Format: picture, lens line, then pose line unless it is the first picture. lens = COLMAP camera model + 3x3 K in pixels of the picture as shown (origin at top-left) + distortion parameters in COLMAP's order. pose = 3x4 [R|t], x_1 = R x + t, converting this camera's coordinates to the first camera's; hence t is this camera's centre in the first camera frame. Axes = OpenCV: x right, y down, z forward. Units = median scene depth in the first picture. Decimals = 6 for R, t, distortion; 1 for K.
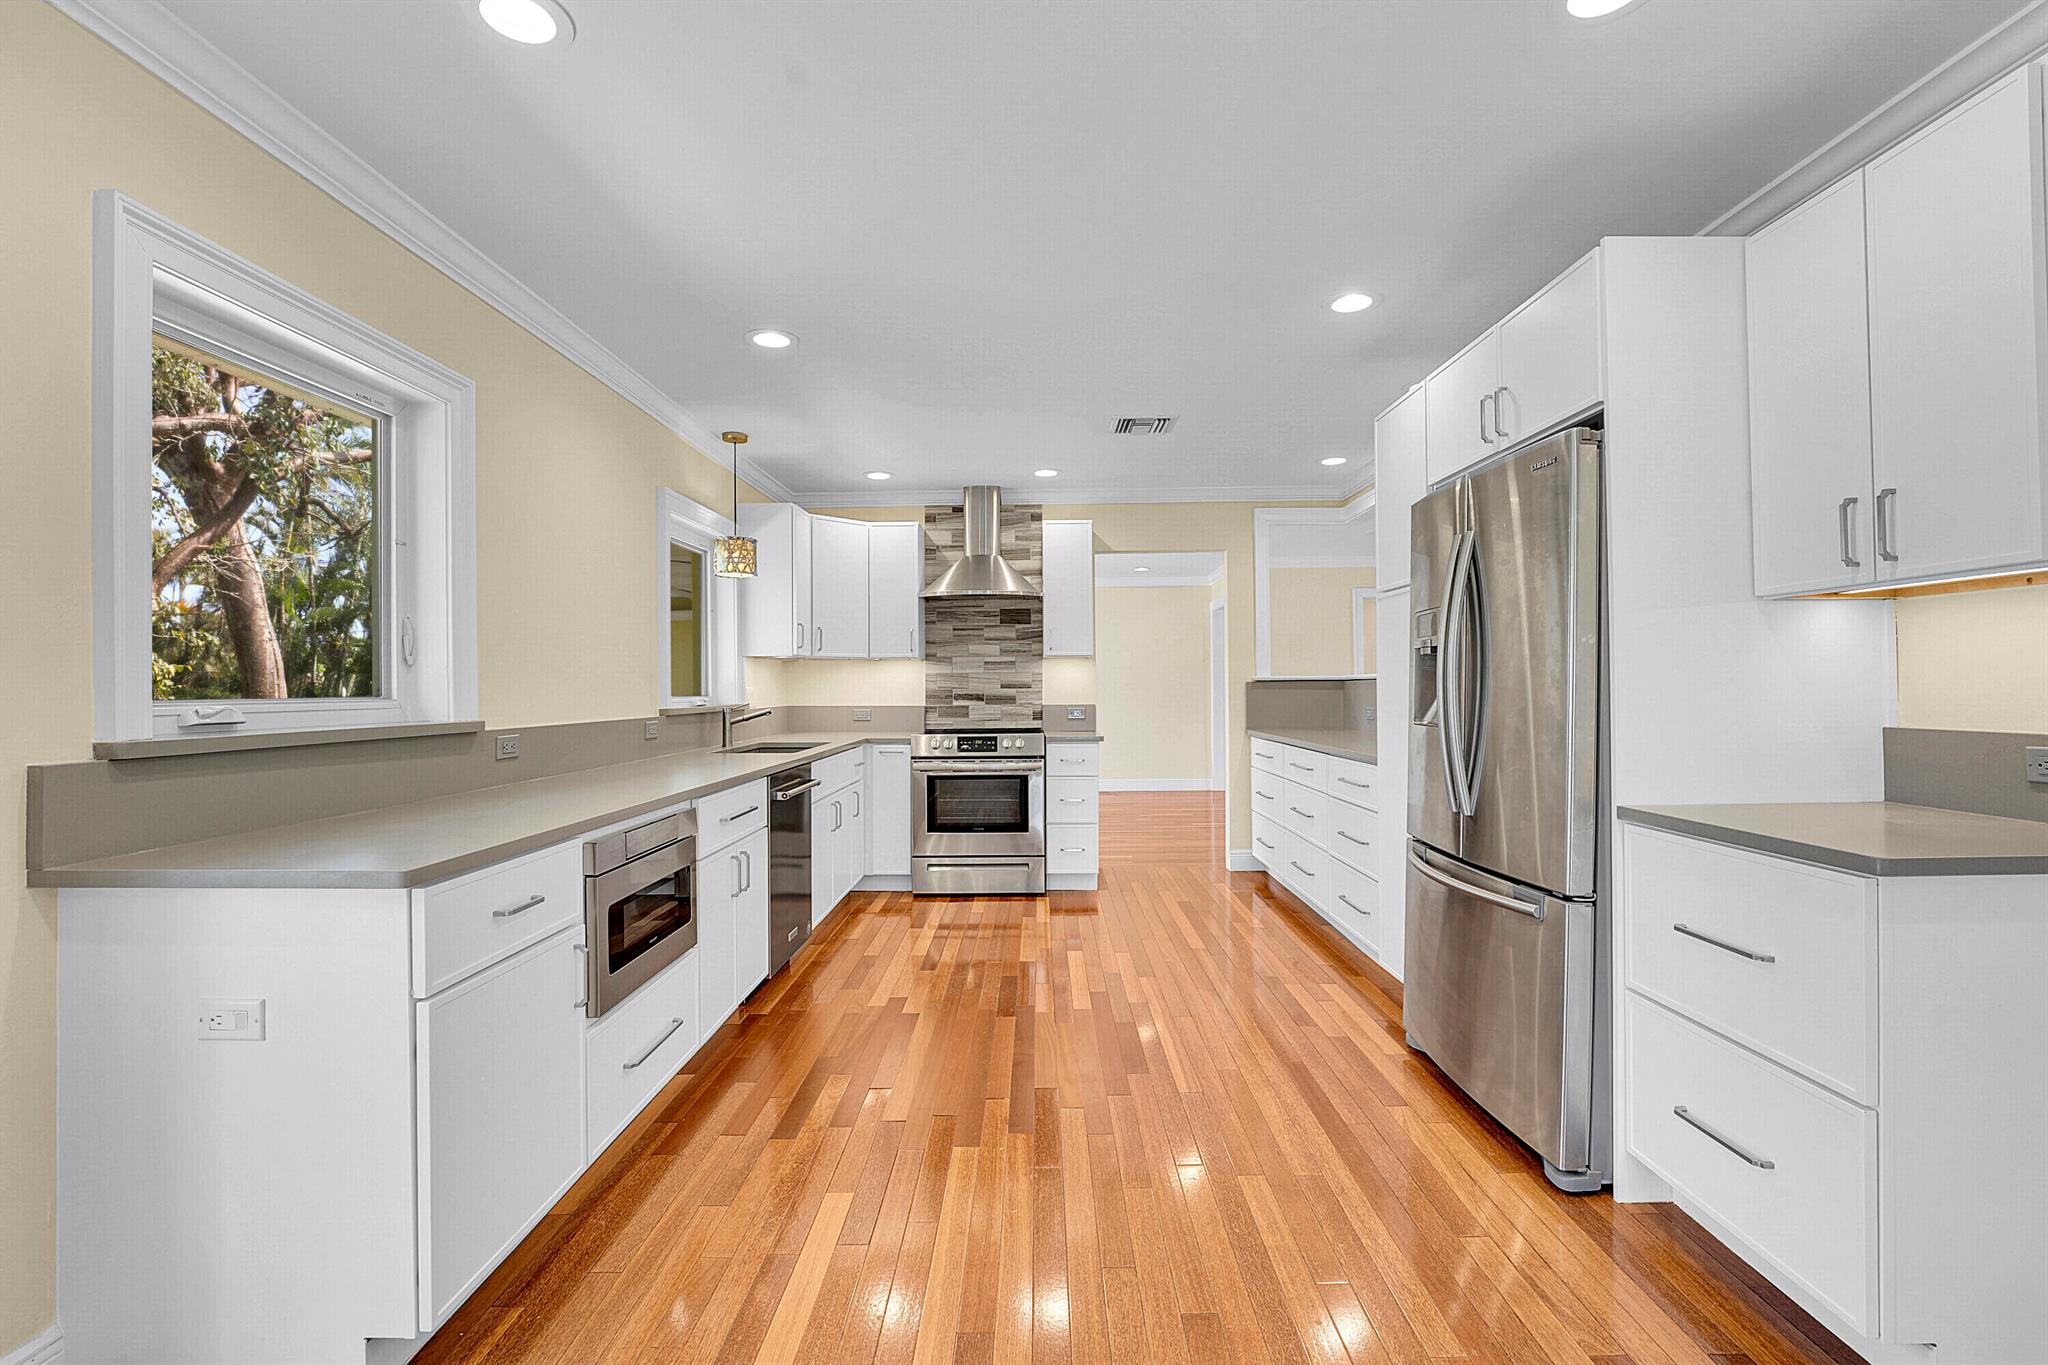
lens RADIAL K [[927.5, 0, 1010.5], [0, 927.5, 676.5], [0, 0, 1]] dist [-0.019176, 0.001268]
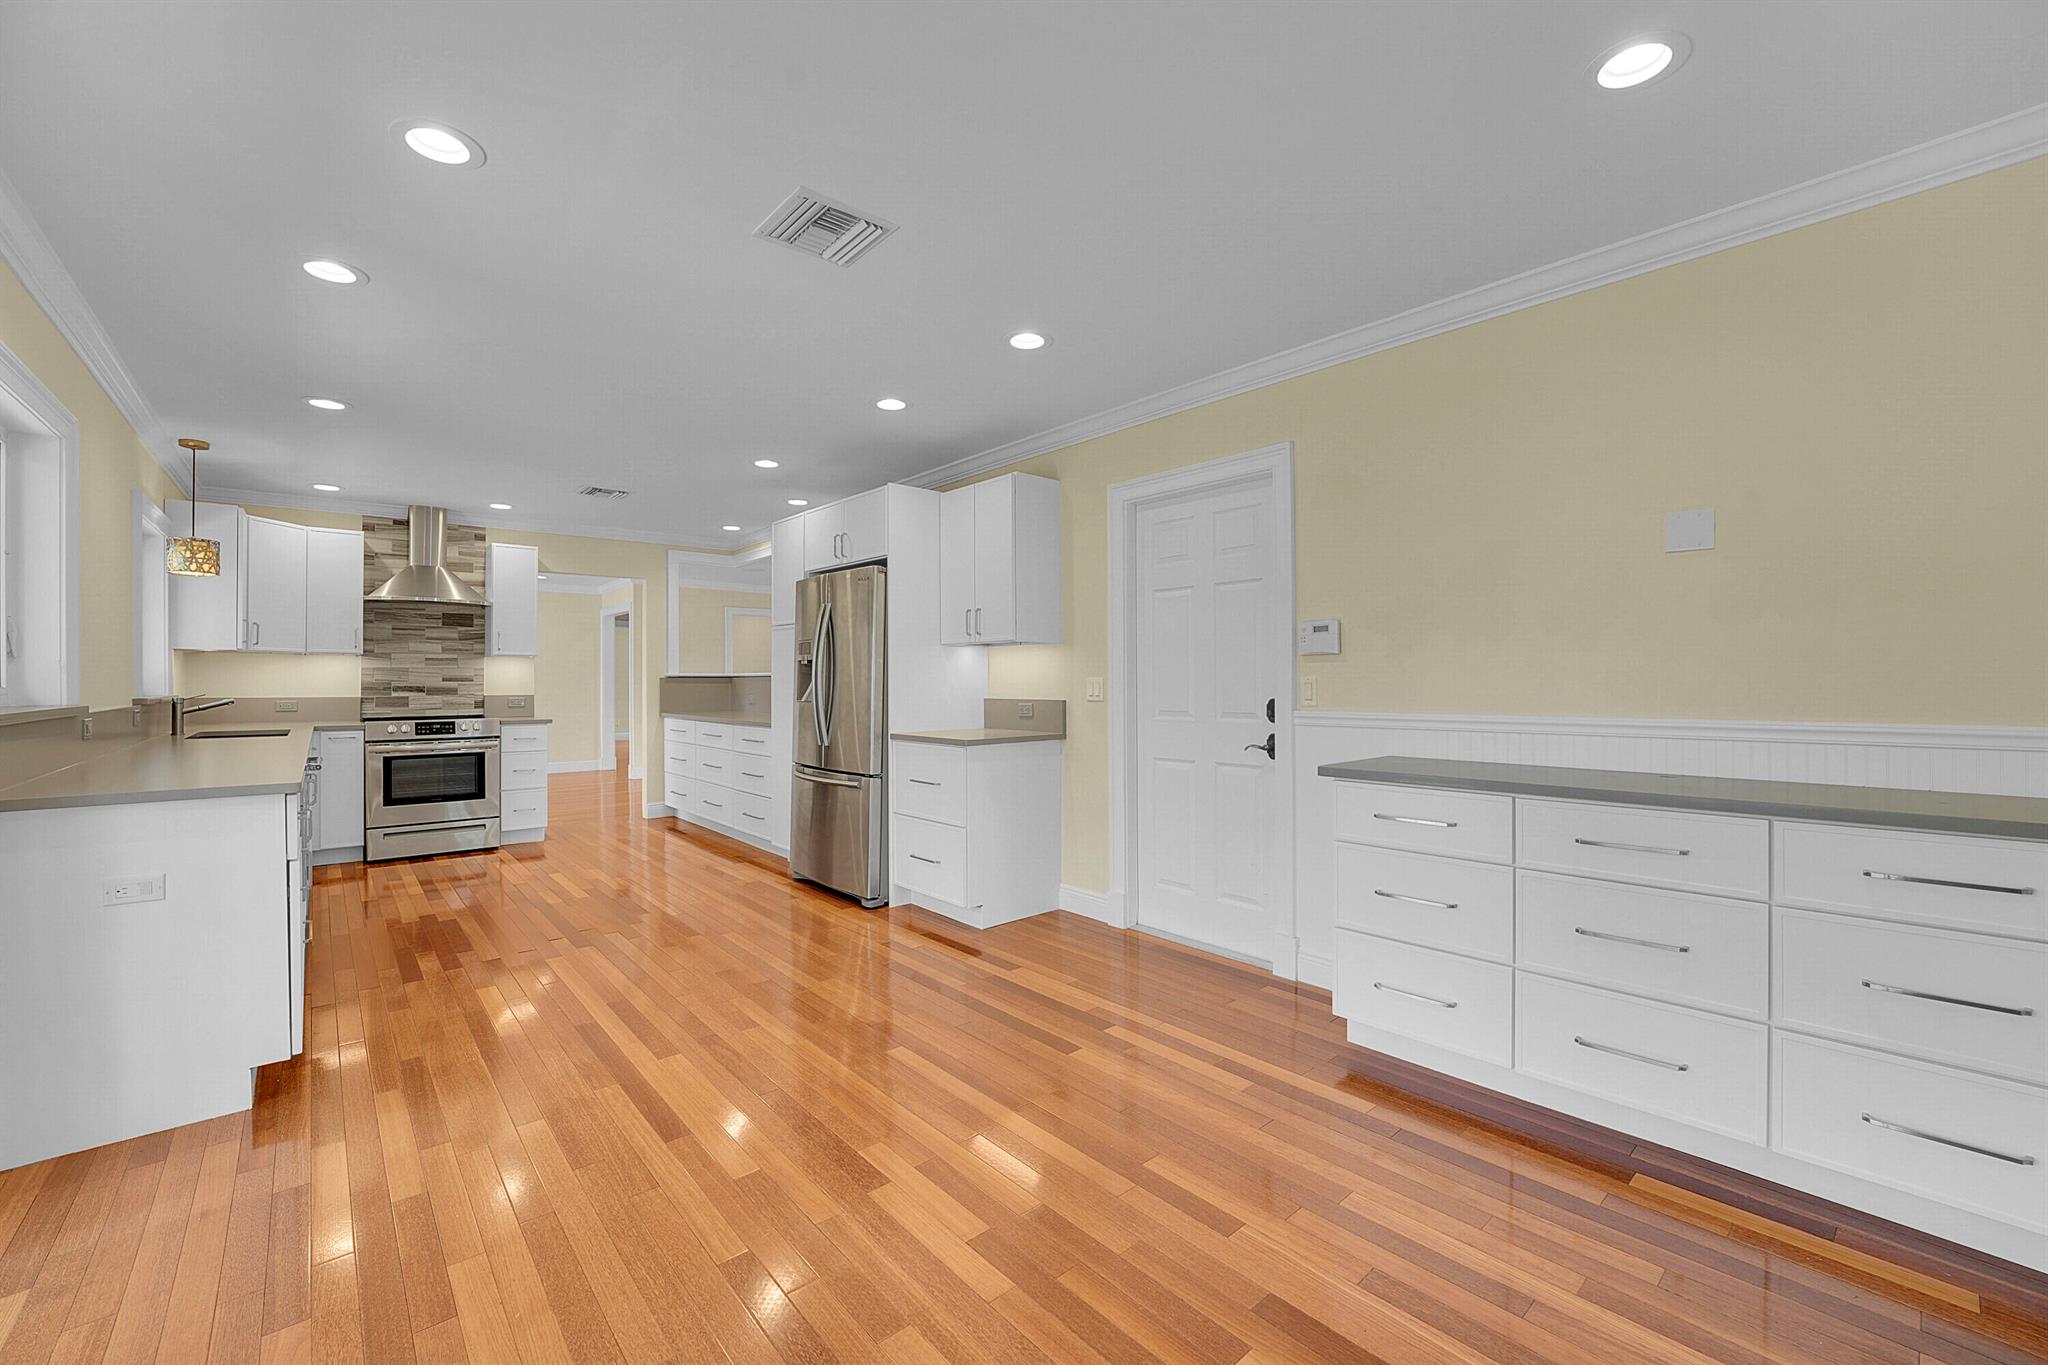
lens RADIAL K [[826.8, 0, 1039.0], [0, 826.8, 680.1], [0, 0, 1]] dist [-0.030141, 0.000607]
pose [[0.731234, 0.005689, 0.682103, -0.181215], [-0.011177, 0.999931, 0.003642, -0.001164], [-0.682035, -0.010287, 0.731247, -0.289201]]
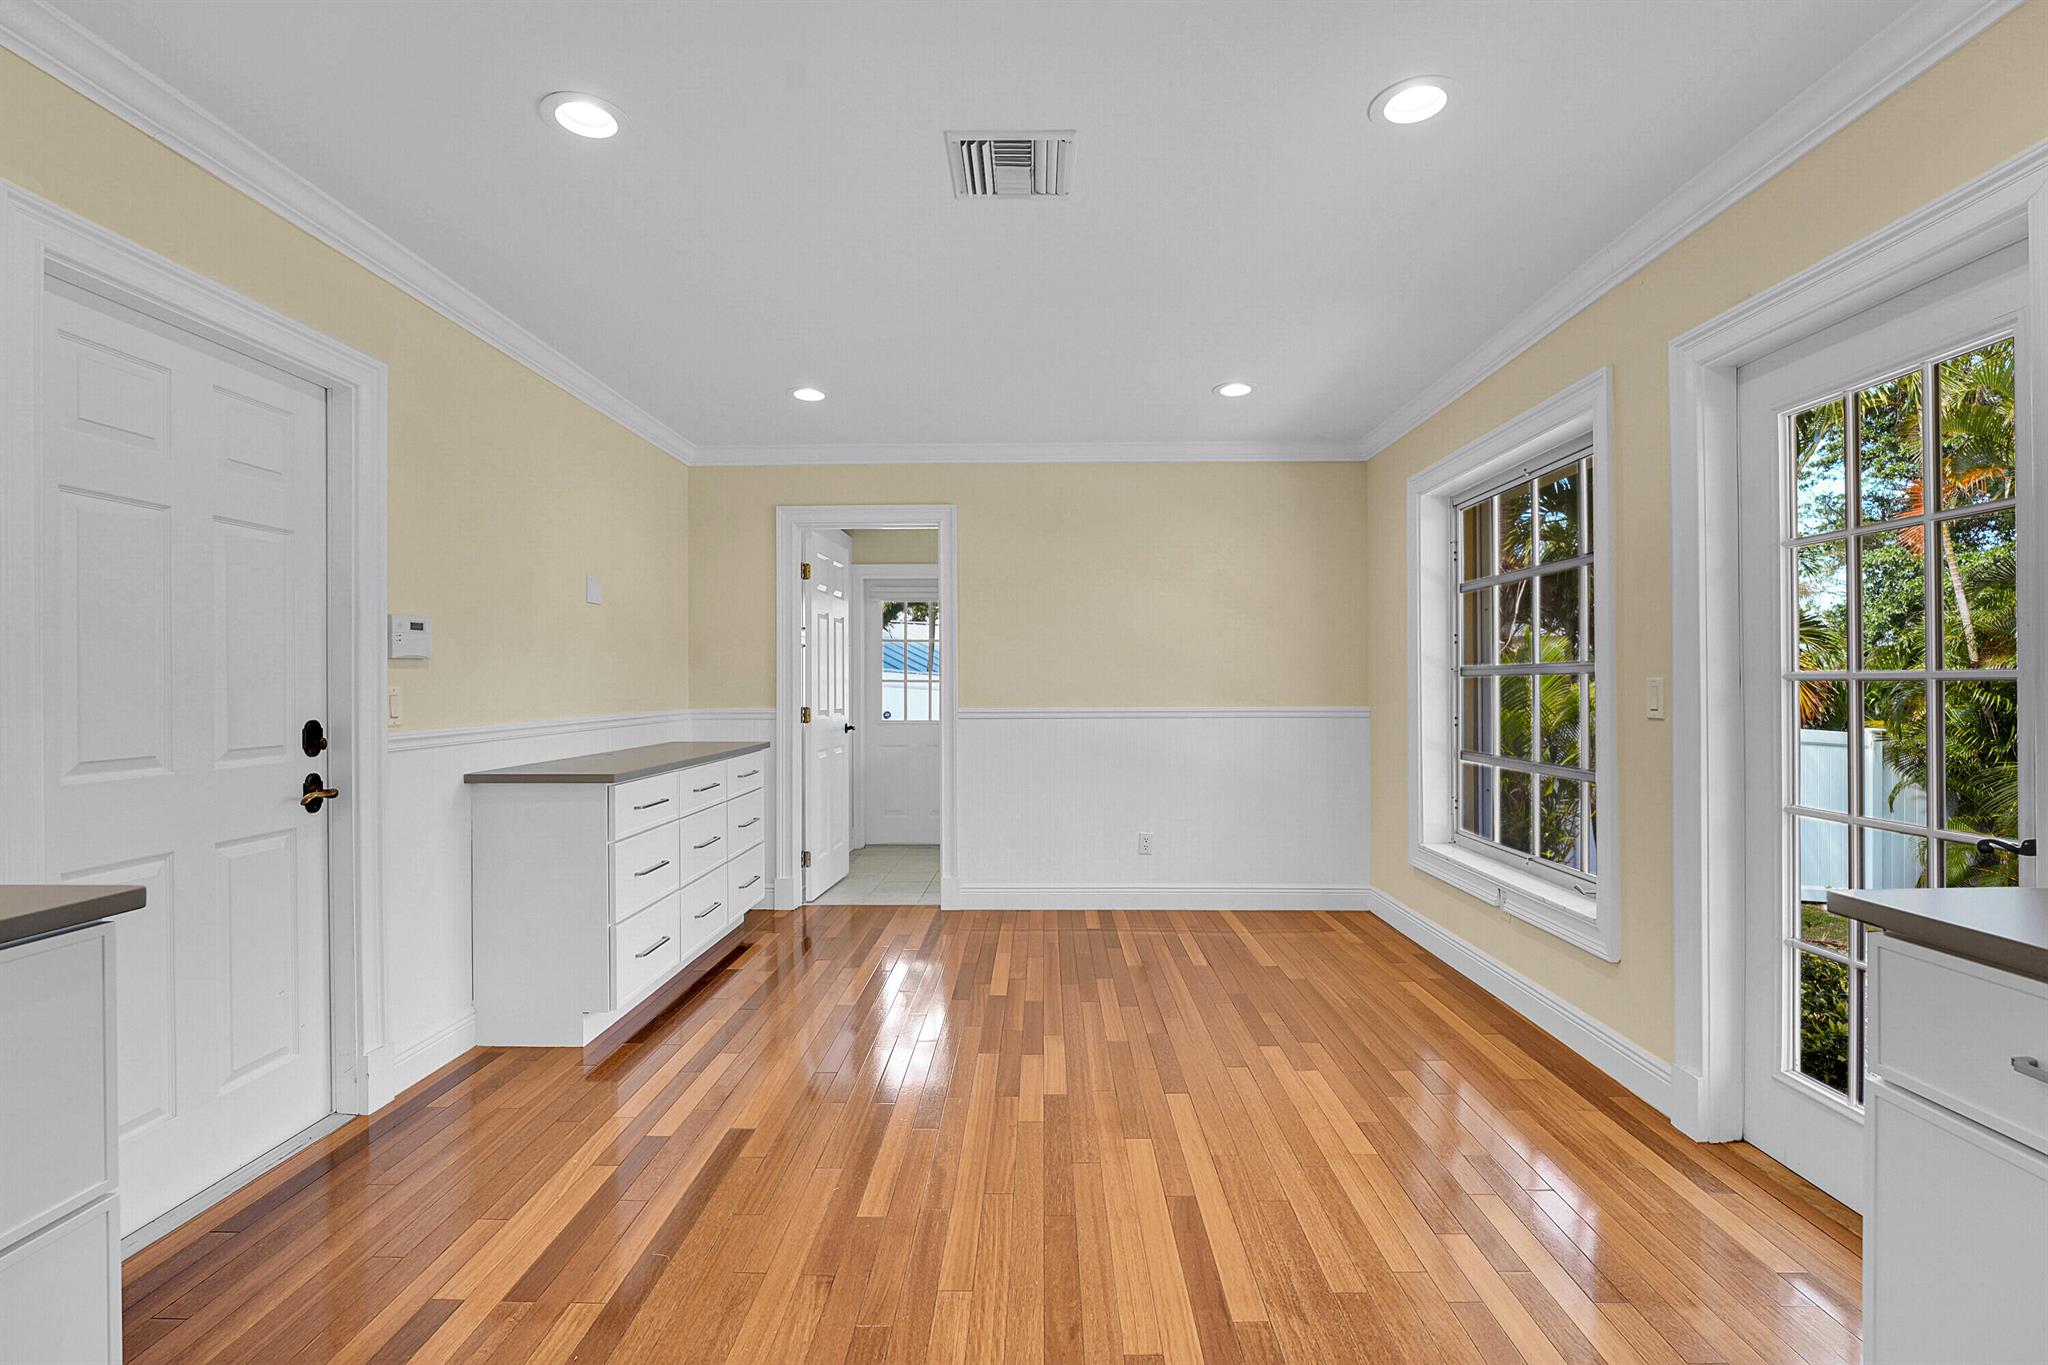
lens RADIAL K [[826.8, 0, 1037.7], [0, 826.8, 680.8], [0, 0, 1]] dist [-0.030141, 0.000607]
pose [[-0.999854, 0.013472, 0.010519, 0.177966], [0.013289, 0.999762, -0.017305, 0.010655], [-0.010750, -0.017162, -0.999795, 1.098766]]
